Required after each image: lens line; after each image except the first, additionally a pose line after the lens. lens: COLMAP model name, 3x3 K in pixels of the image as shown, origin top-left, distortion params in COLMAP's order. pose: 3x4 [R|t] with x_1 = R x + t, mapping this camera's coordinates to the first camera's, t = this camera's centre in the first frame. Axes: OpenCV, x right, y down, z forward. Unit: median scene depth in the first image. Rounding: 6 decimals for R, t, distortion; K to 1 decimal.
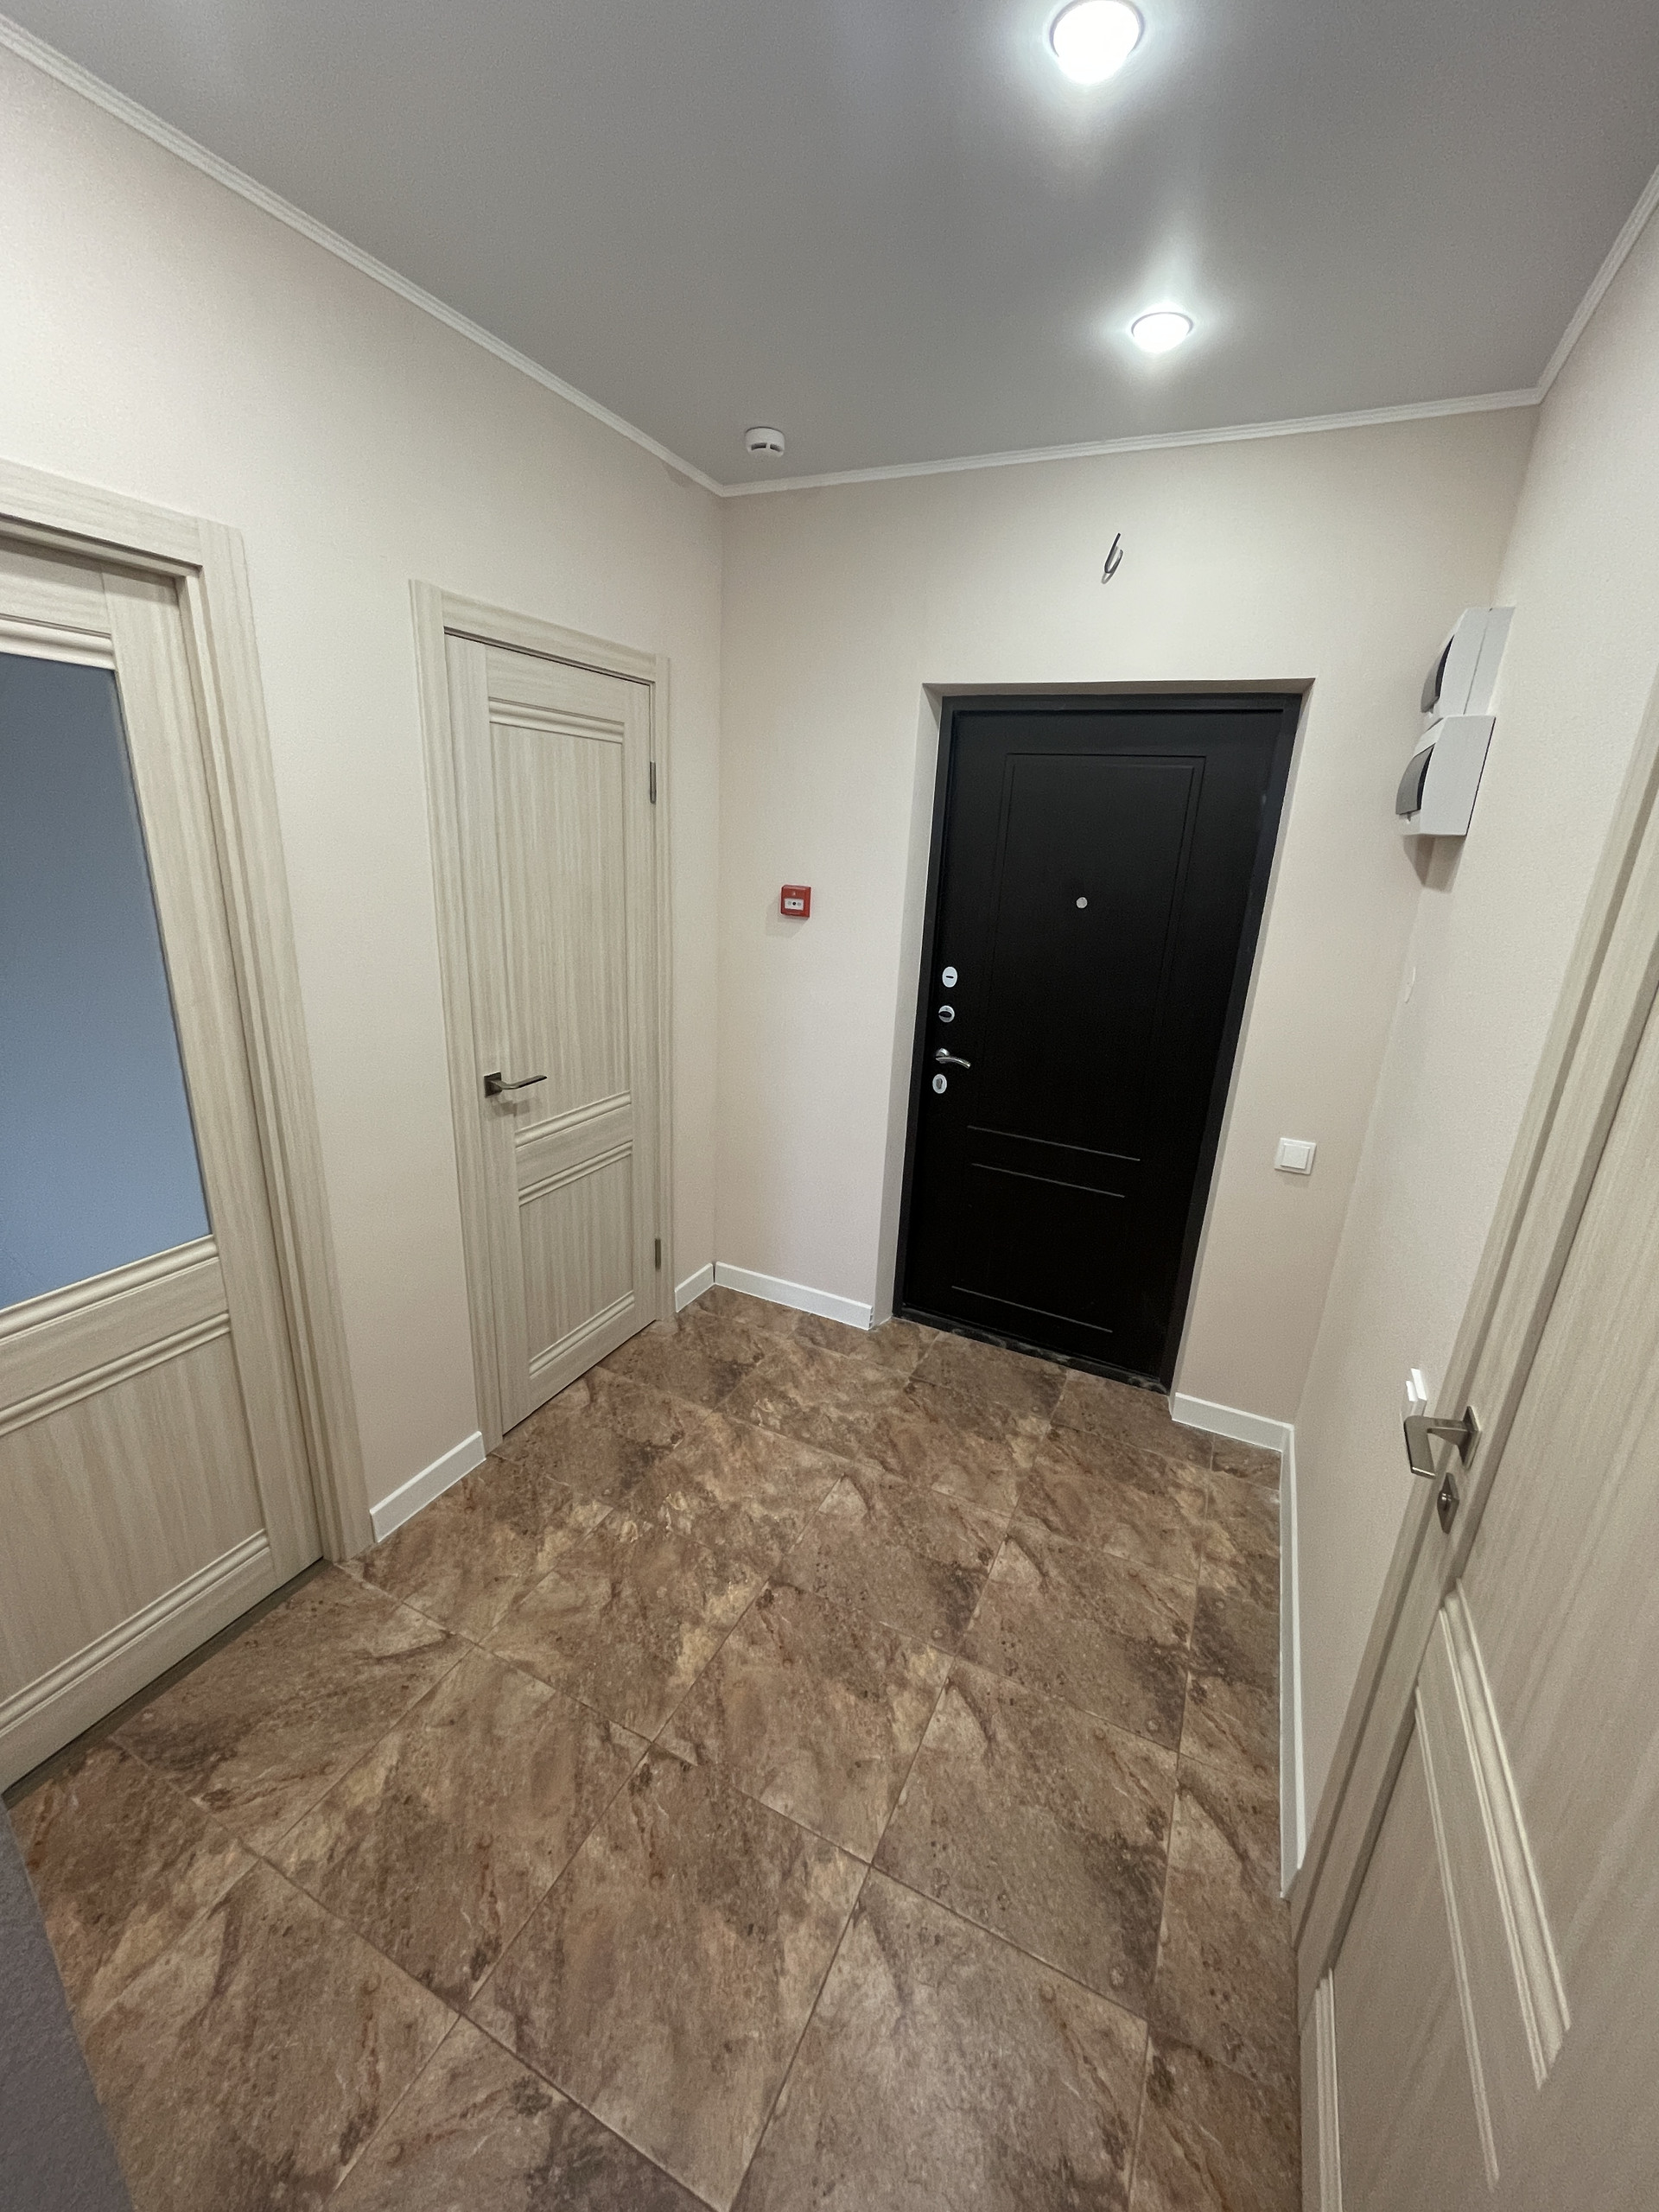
lens RADIAL K [[893.6, 0, 823.1], [0, 893.6, 1106.9], [0, 0, 1]] dist [-0.000046, 0.000697]
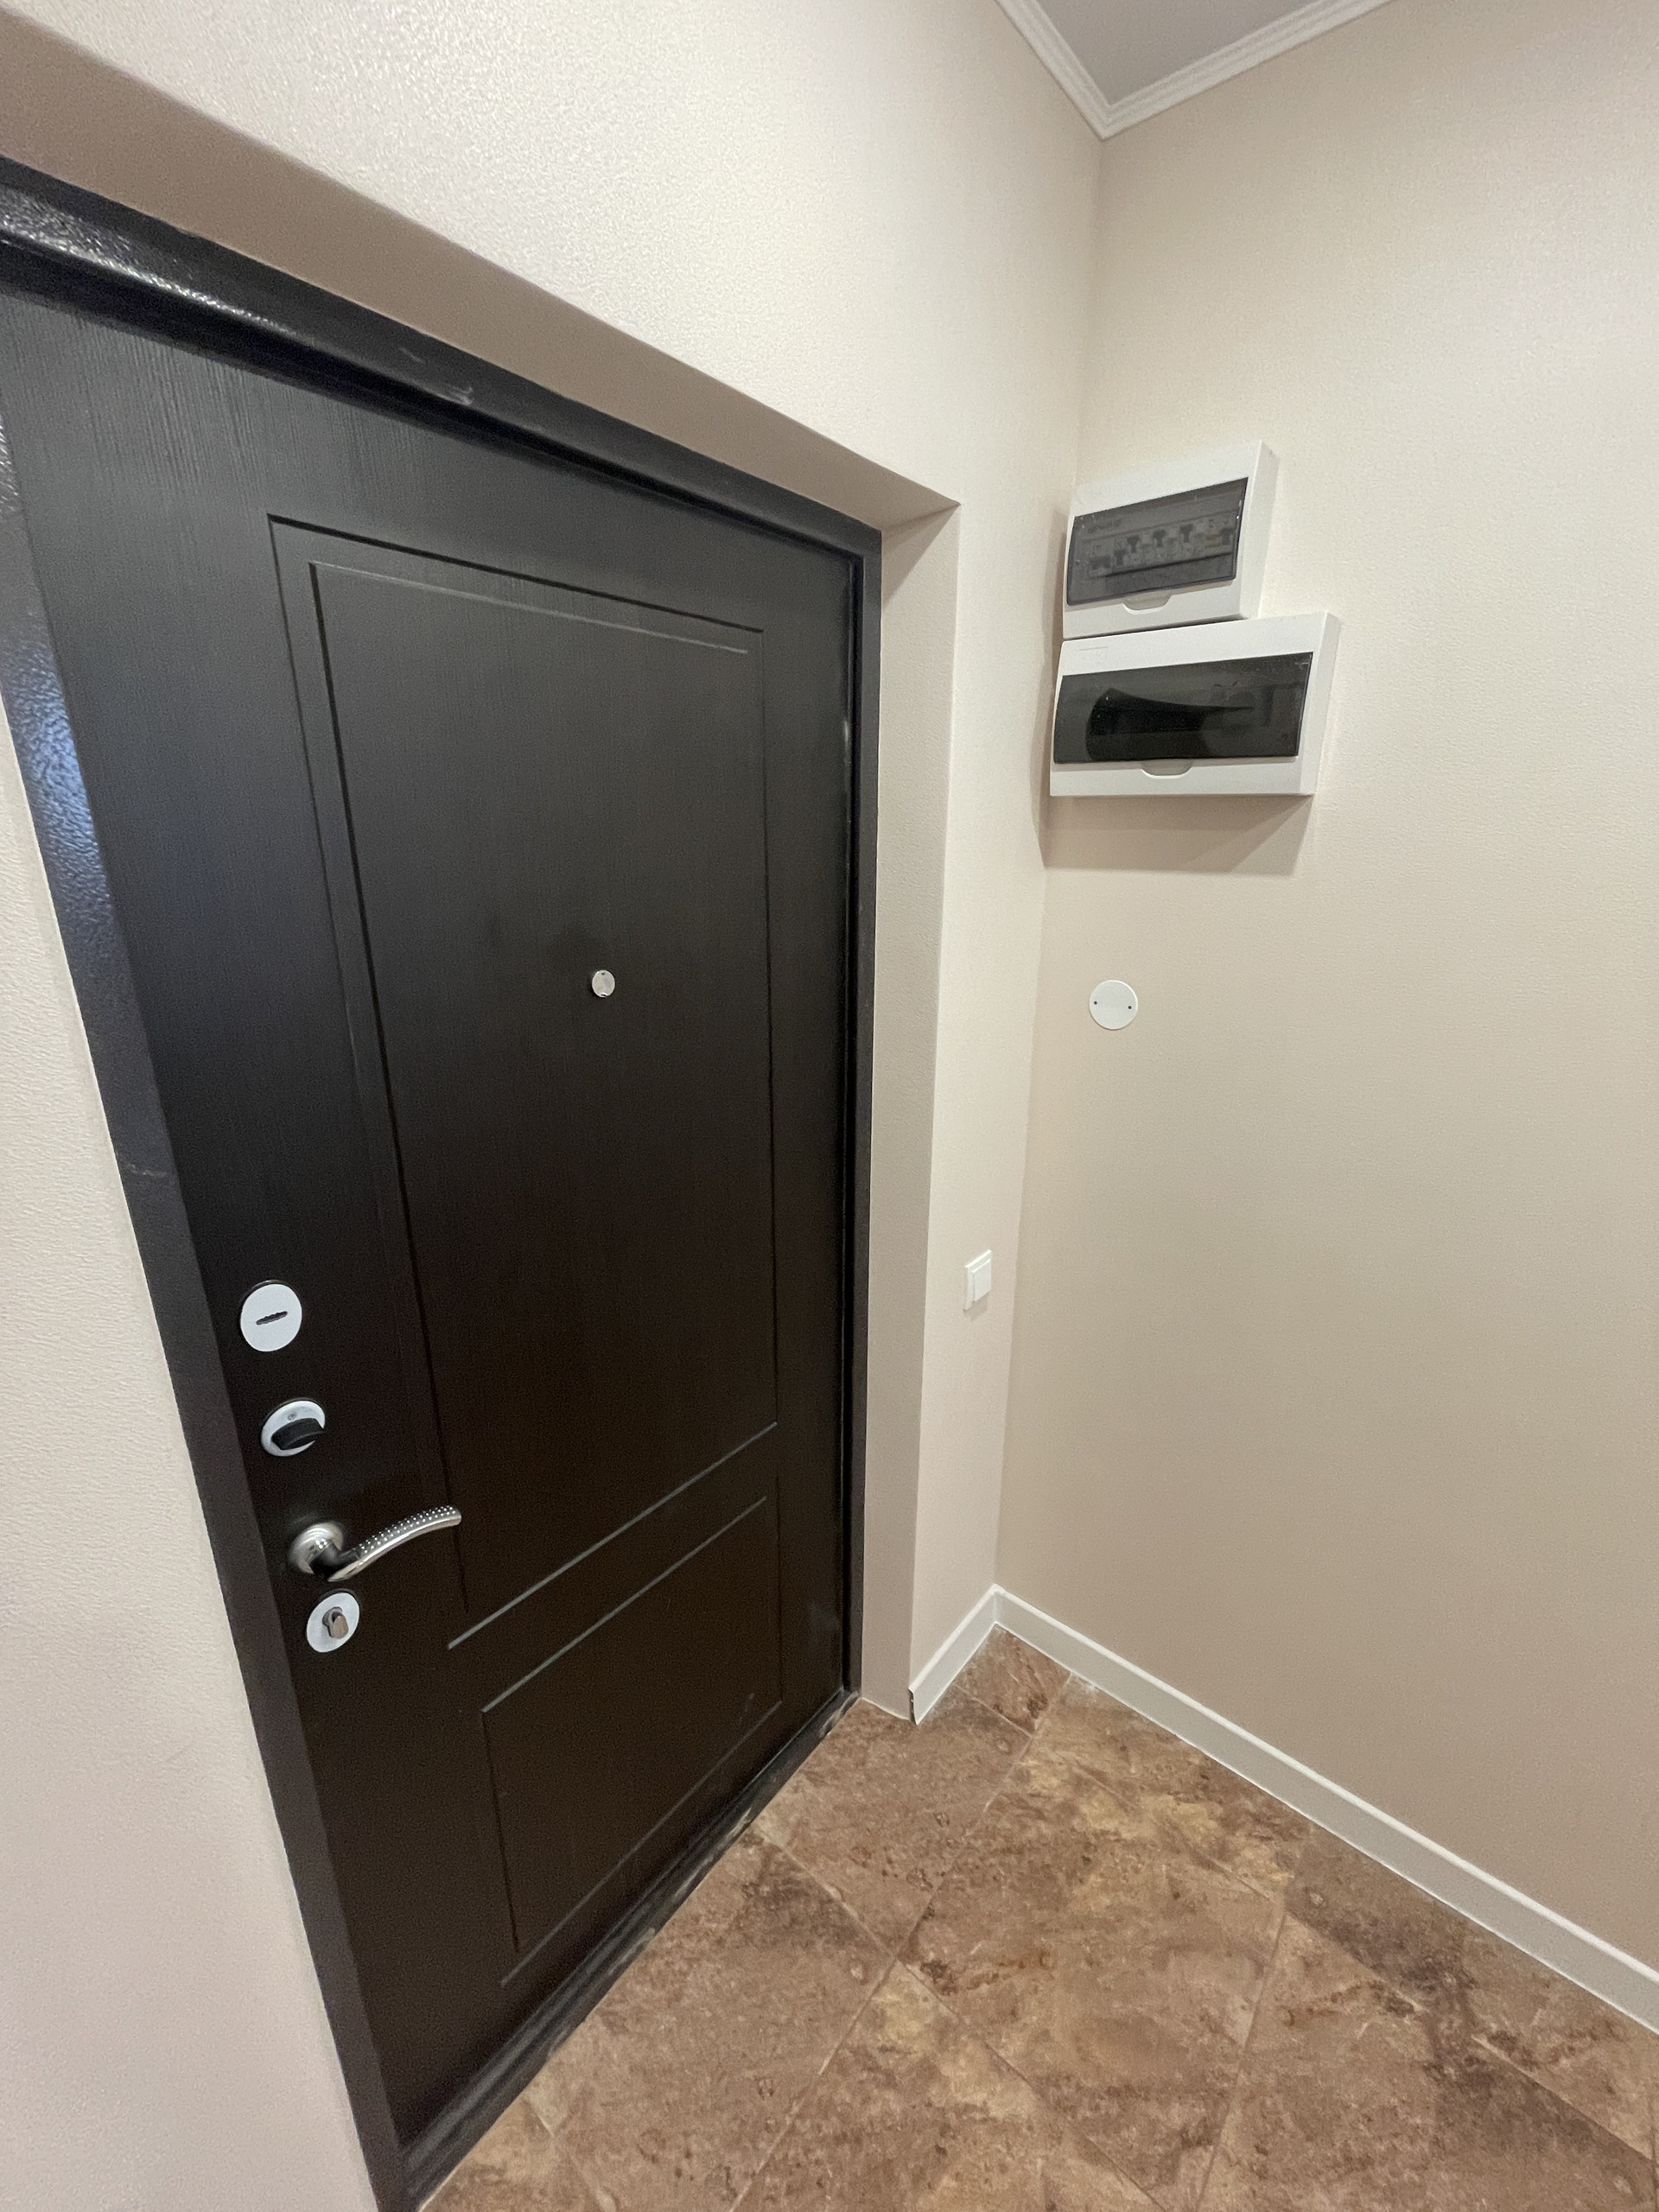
lens RADIAL K [[893.6, 0, 837.9], [0, 893.6, 1104.4], [0, 0, 1]] dist [-0.000046, 0.000697]
pose [[0.224785, -0.331278, 0.916366, -0.066309], [0.295049, 0.919425, 0.260008, -0.259768], [-0.928664, 0.211927, 0.304417, 0.823247]]
